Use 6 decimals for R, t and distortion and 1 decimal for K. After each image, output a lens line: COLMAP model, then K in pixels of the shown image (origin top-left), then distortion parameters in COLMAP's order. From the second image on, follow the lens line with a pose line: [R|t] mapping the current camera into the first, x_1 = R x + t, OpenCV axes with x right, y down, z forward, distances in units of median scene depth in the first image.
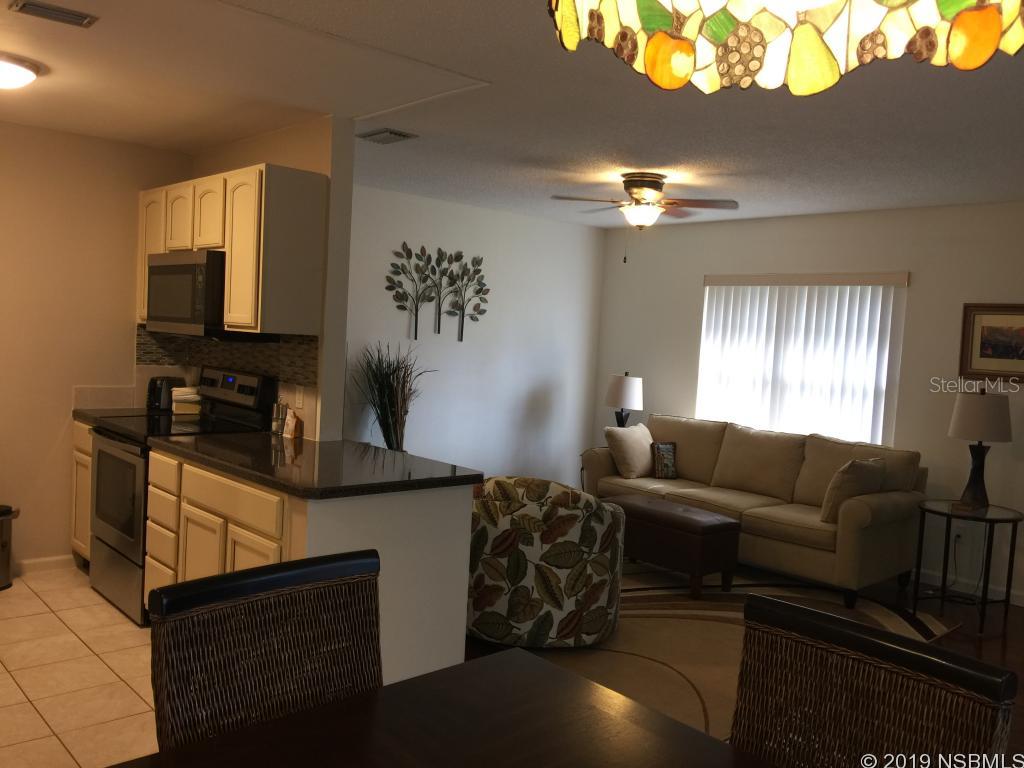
lens RADIAL K [[857.5, 0, 509.2], [0, 857.5, 374.6], [0, 0, 1]] dist [0.076425, -0.138756]
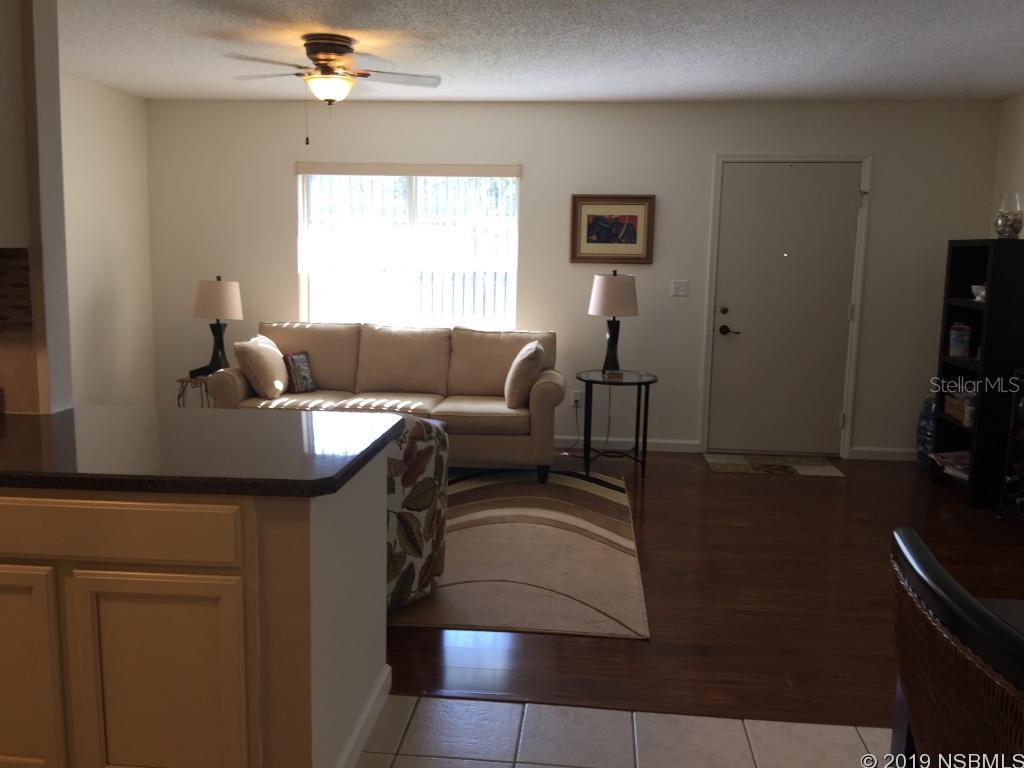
lens RADIAL K [[857.5, 0, 509.2], [0, 857.5, 374.6], [0, 0, 1]] dist [0.076425, -0.138756]
pose [[0.745107, -0.139701, 0.652149, -0.351798], [0.057726, 0.987655, 0.145618, -0.023687], [-0.664442, -0.070855, 0.743974, 0.268953]]
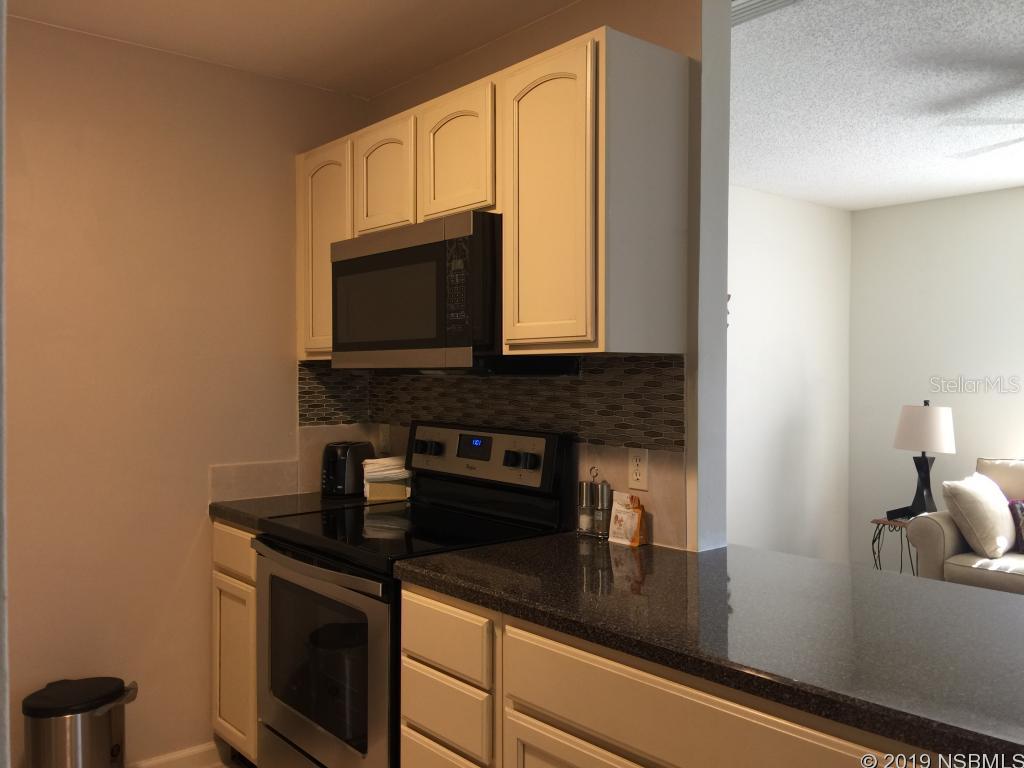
lens RADIAL K [[872.8, 0, 511.0], [0, 872.8, 369.6], [0, 0, 1]] dist [0.085070, -0.149497]
pose [[0.997774, -0.054475, -0.038470, -0.283139], [0.052323, 0.997121, -0.054877, -0.010343], [0.041349, 0.052742, 0.997752, 0.410513]]
